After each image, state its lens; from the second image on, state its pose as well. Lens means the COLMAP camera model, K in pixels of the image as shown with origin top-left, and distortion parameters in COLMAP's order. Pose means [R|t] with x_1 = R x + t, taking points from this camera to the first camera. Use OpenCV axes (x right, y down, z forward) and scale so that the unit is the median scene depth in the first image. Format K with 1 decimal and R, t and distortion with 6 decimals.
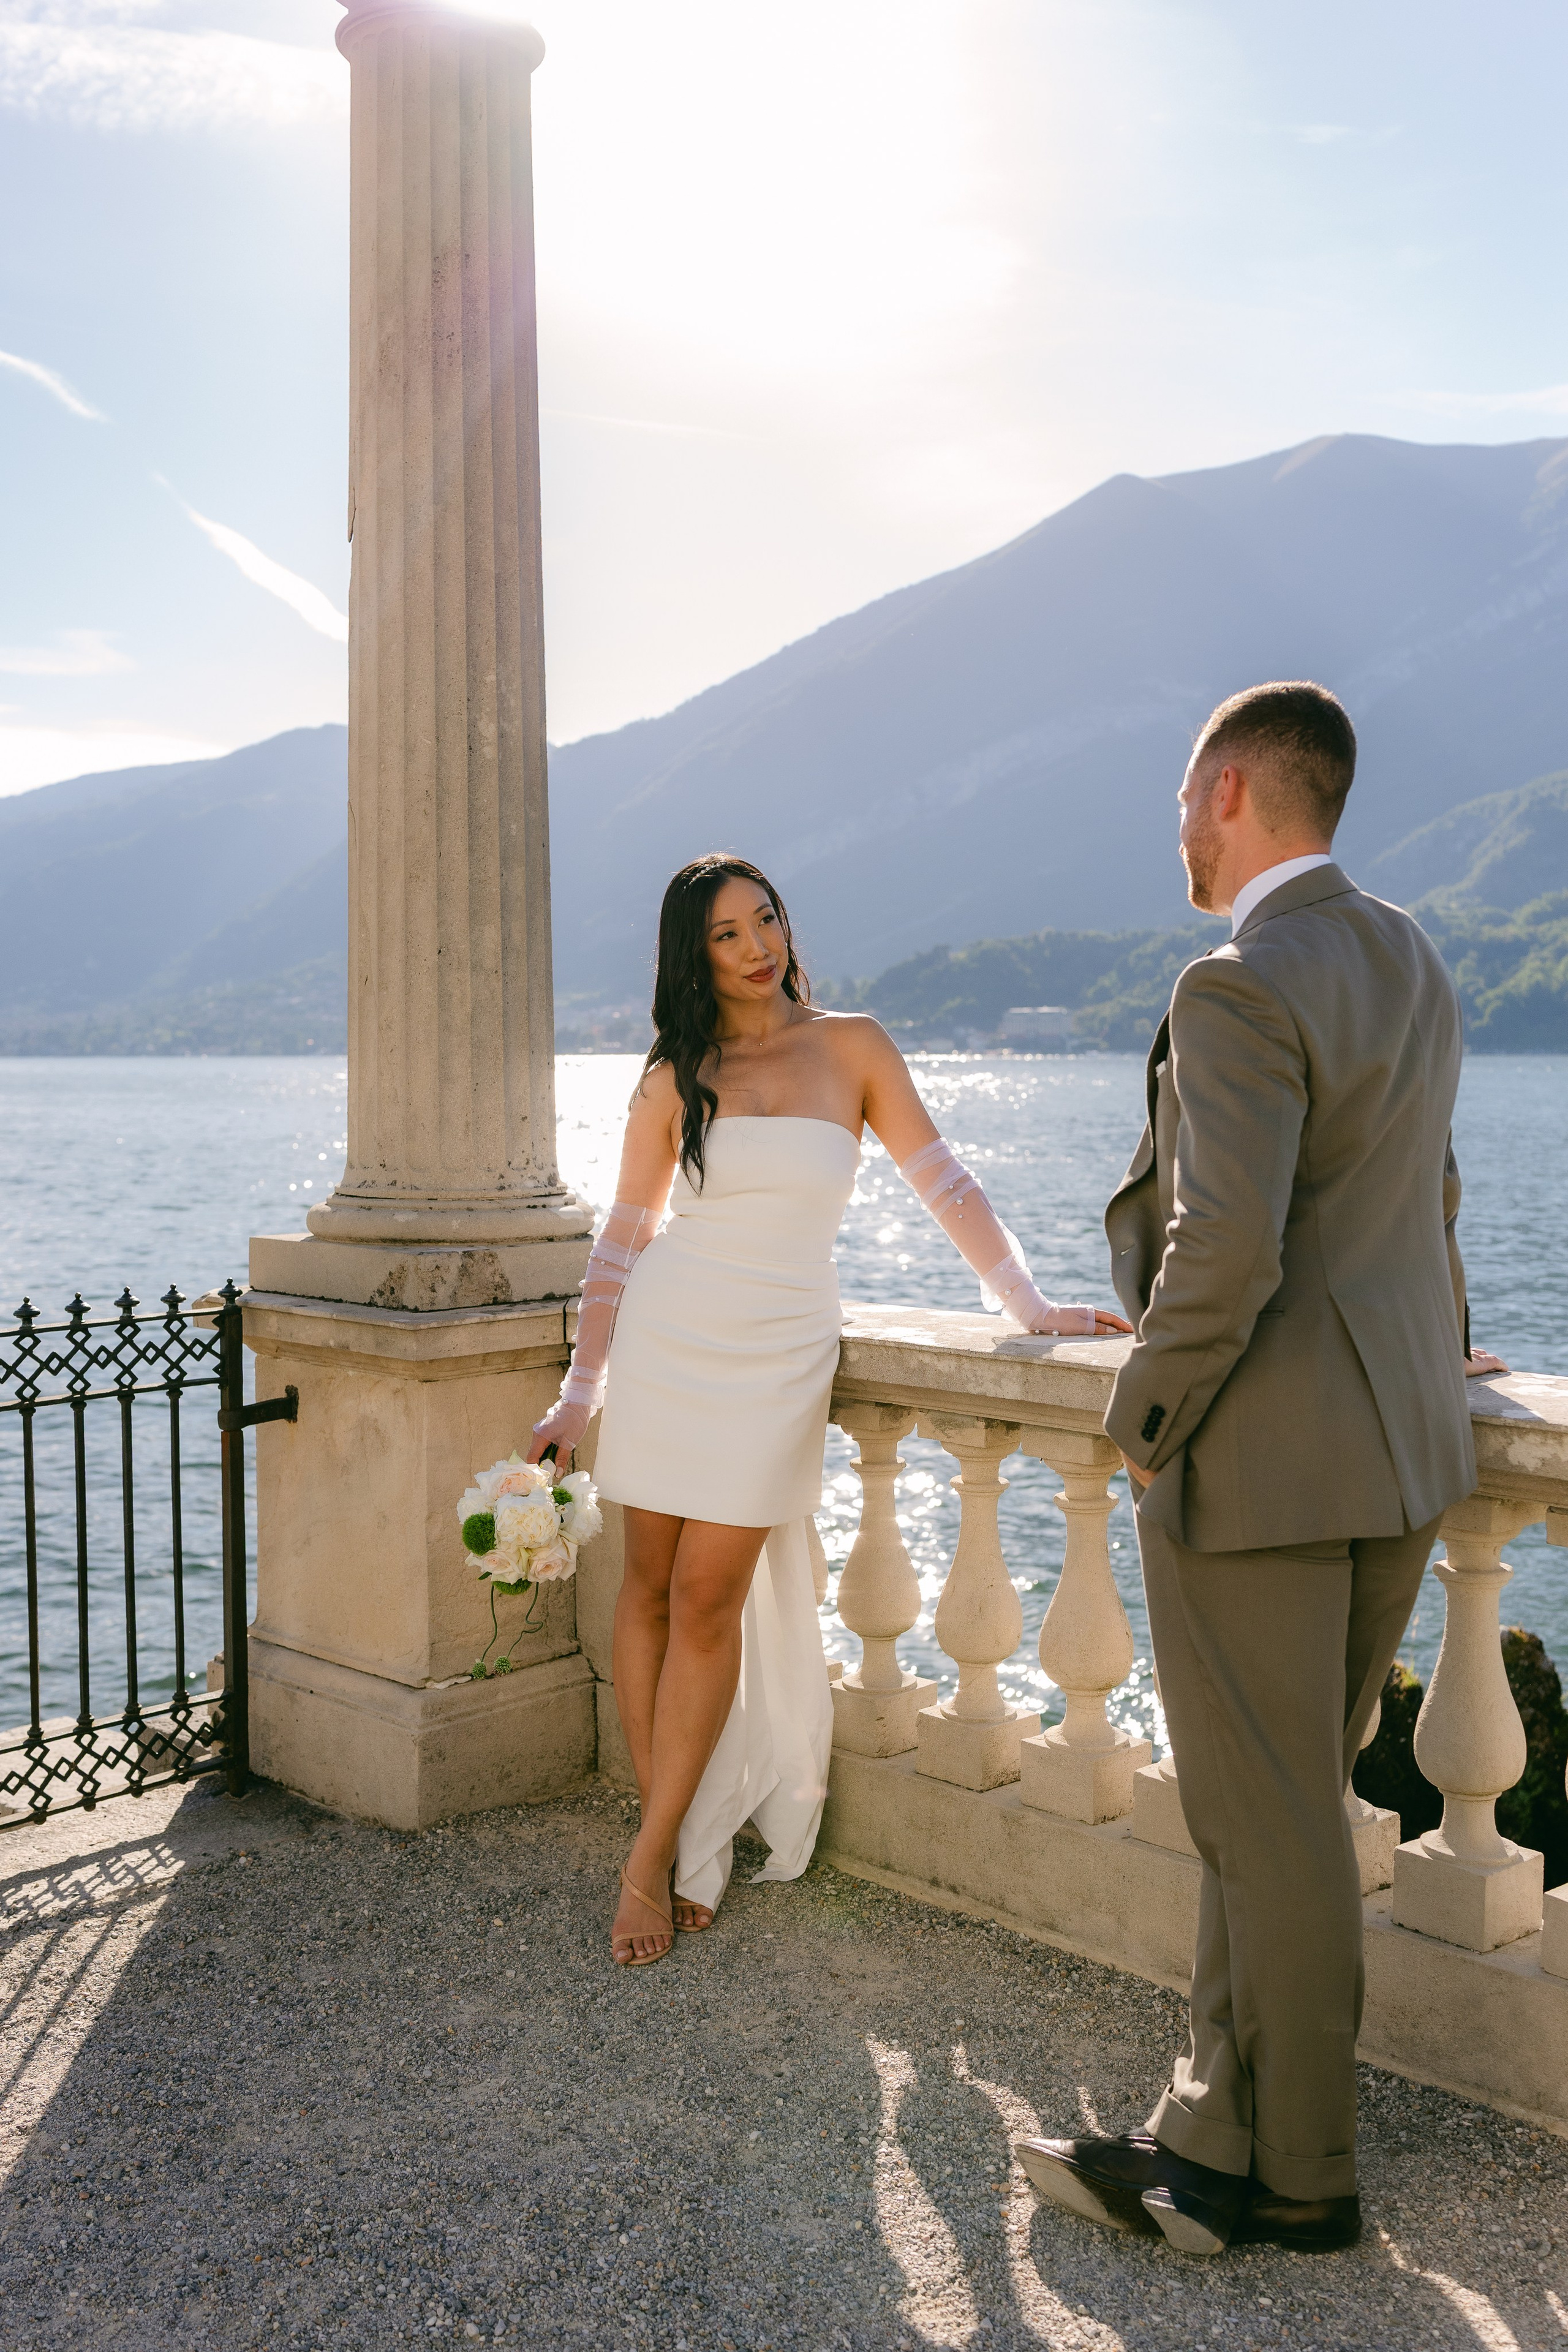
lens RADIAL K [[2277.7, 0, 779.0], [0, 2277.7, 1186.4], [0, 0, 1]] dist [0.002645, 0.016545]
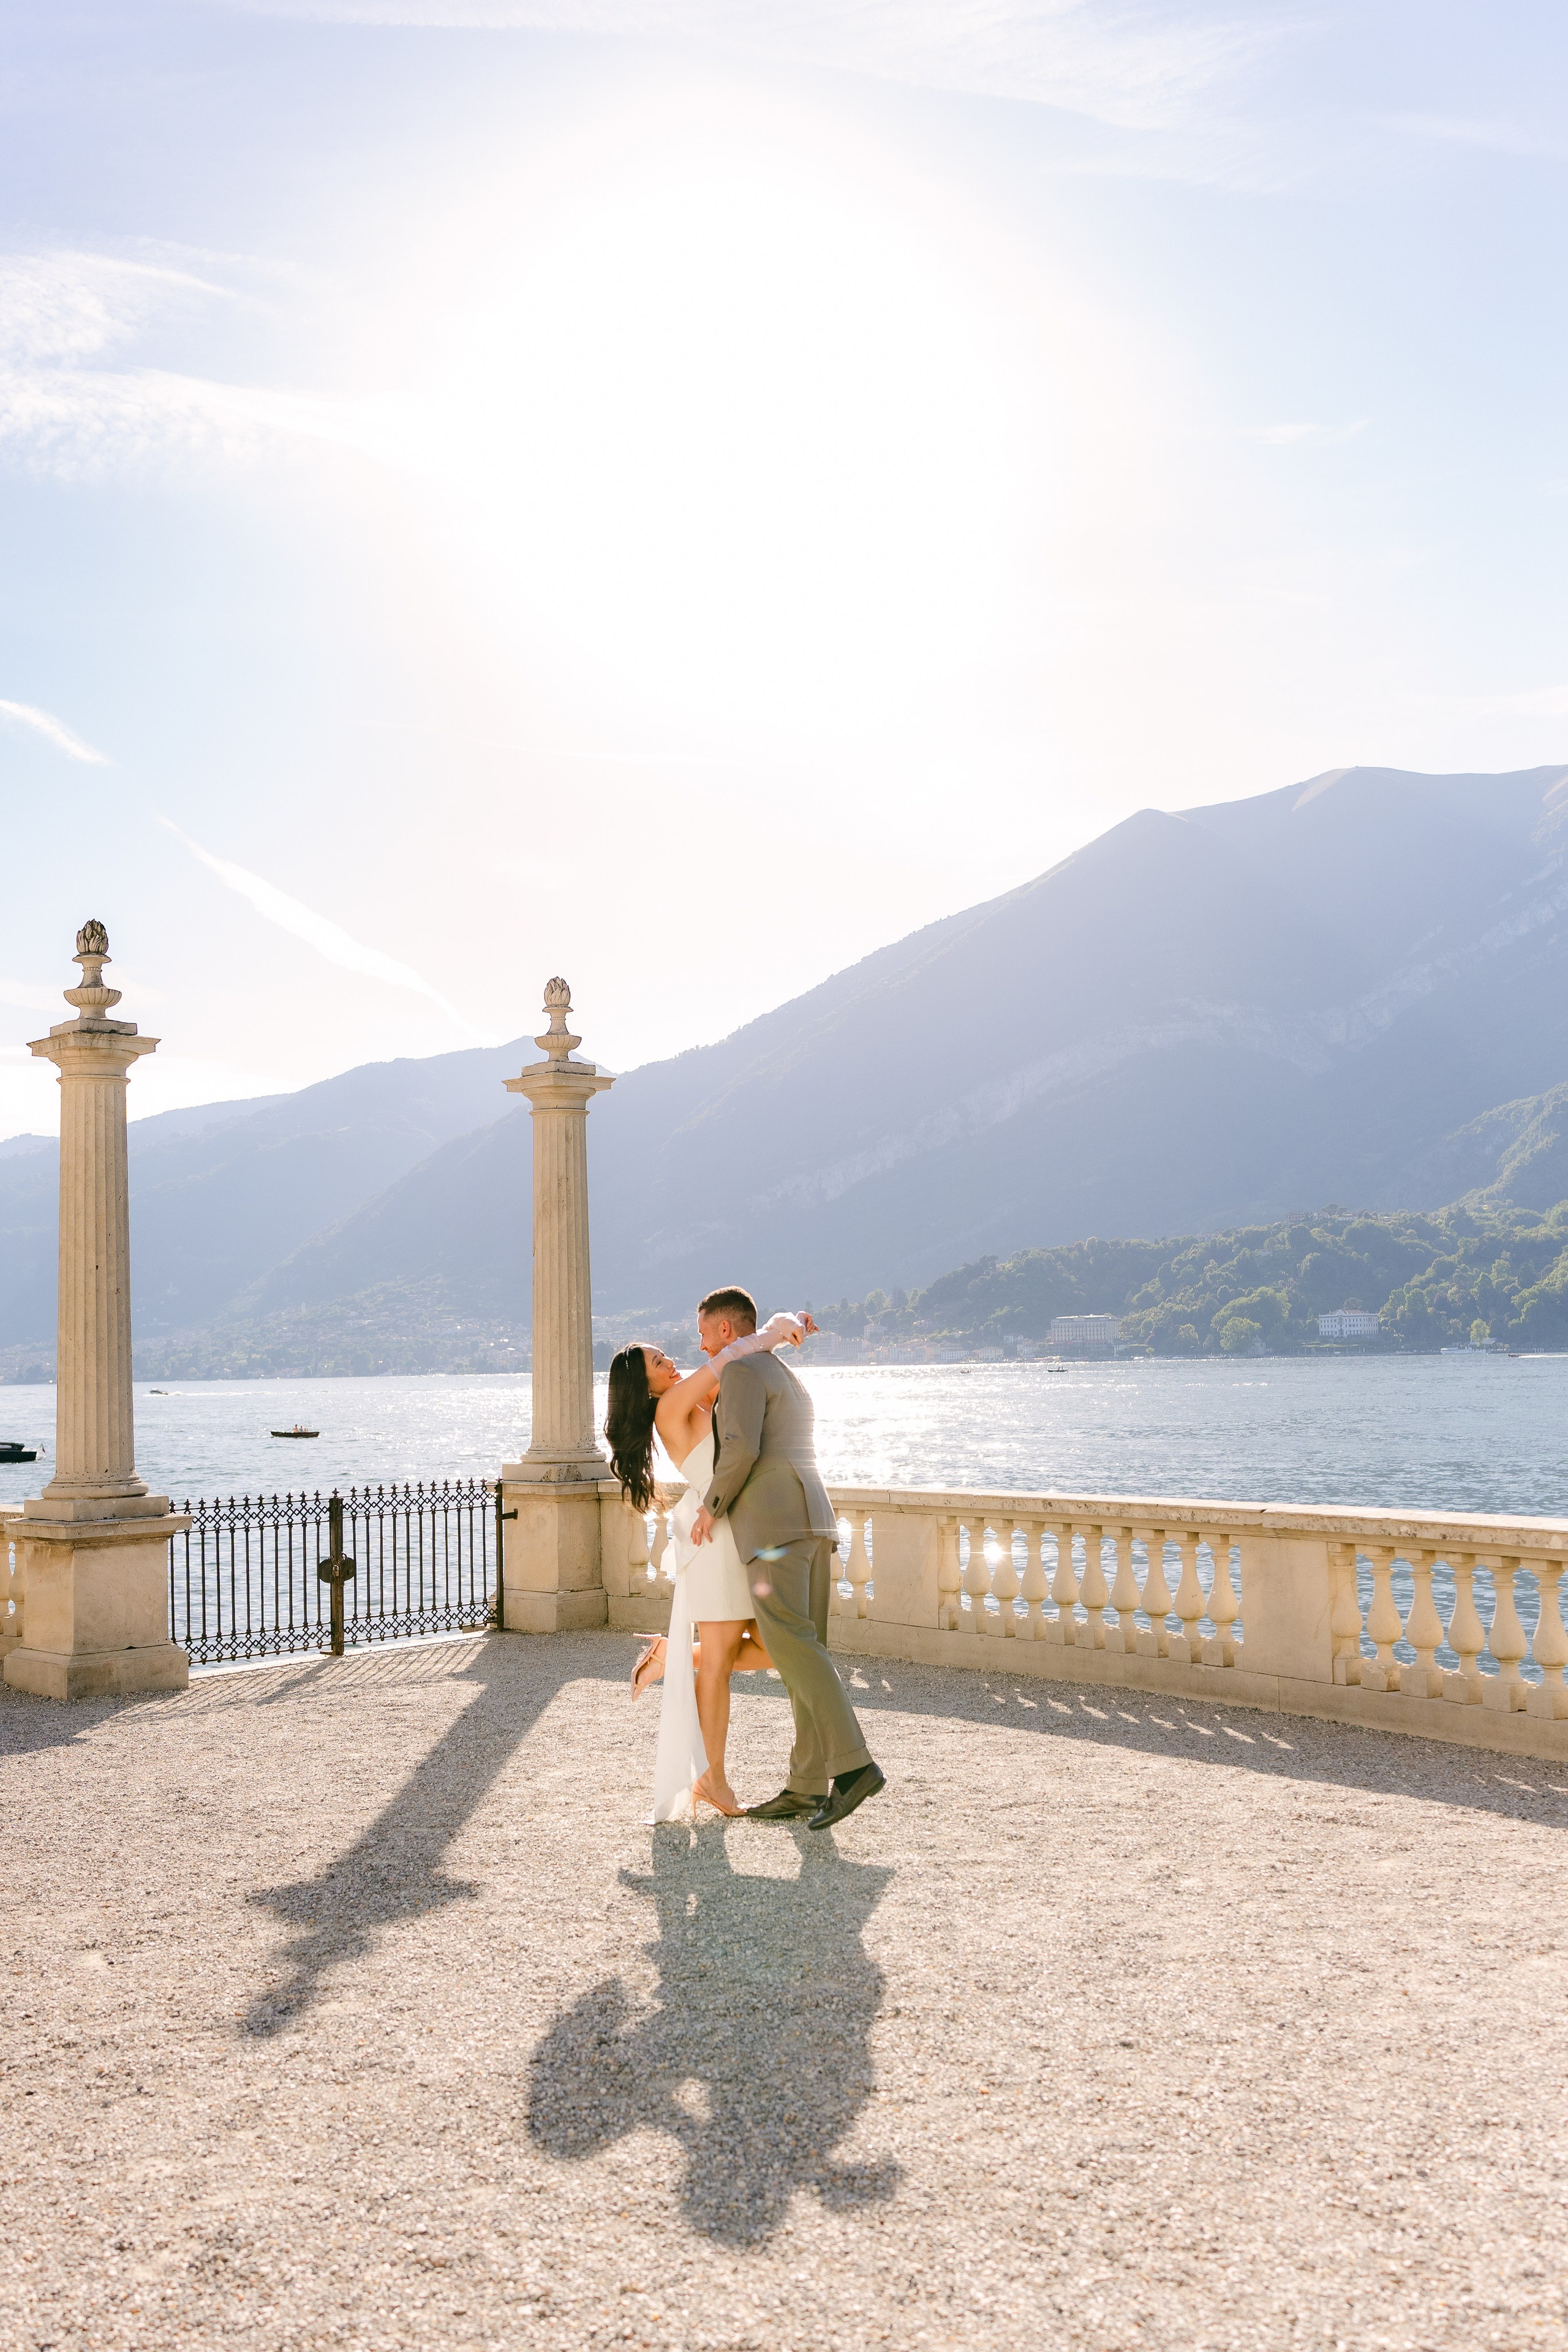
lens RADIAL K [[2227.4, 0, 784.0], [0, 2227.4, 1176.0], [0, 0, 1]] dist [0.020120, -0.017584]
pose [[0.999532, -0.021634, -0.021606, 0.265859], [0.018348, 0.989674, -0.142159, 0.079335], [0.024458, 0.141696, 0.989608, -2.347870]]
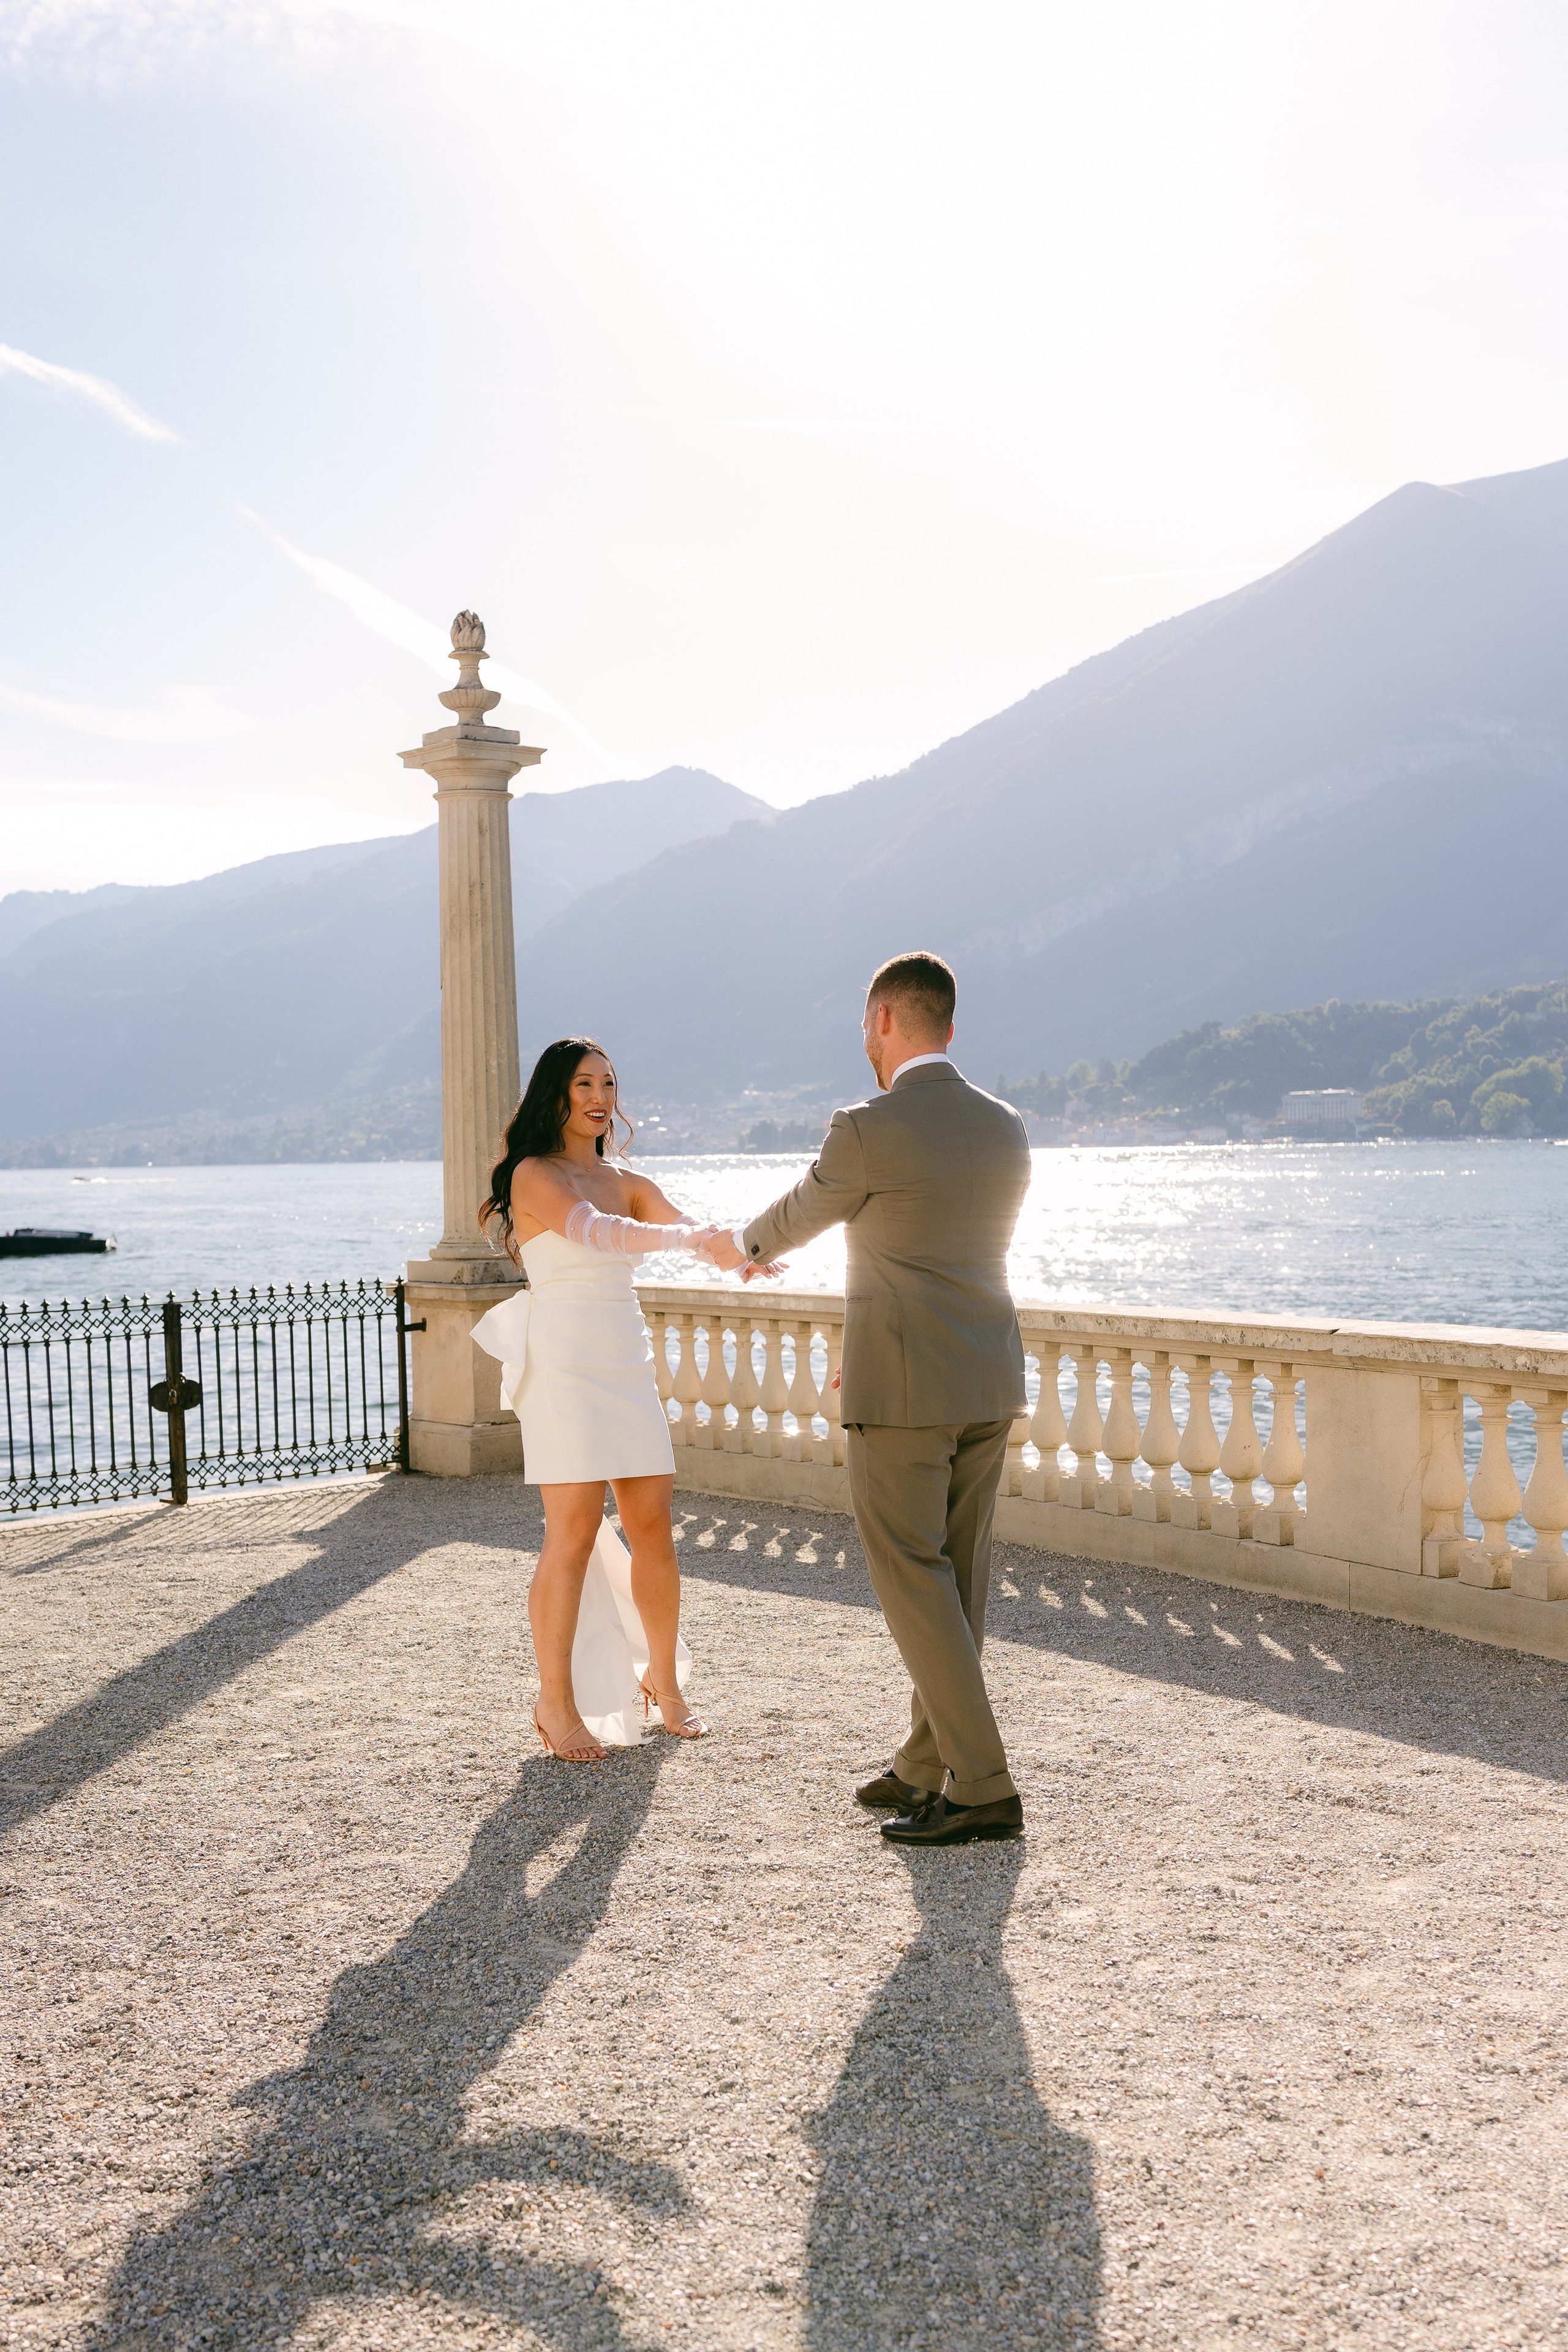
lens RADIAL K [[2544.7, 0, 820.8], [0, 2544.7, 1305.2], [0, 0, 1]] dist [0.020001, 0.017798]
pose [[0.996306, -0.013382, -0.084824, 0.489189], [0.013670, 0.999903, 0.002811, 0.073956], [0.084778, -0.003960, 0.996392, -1.874541]]
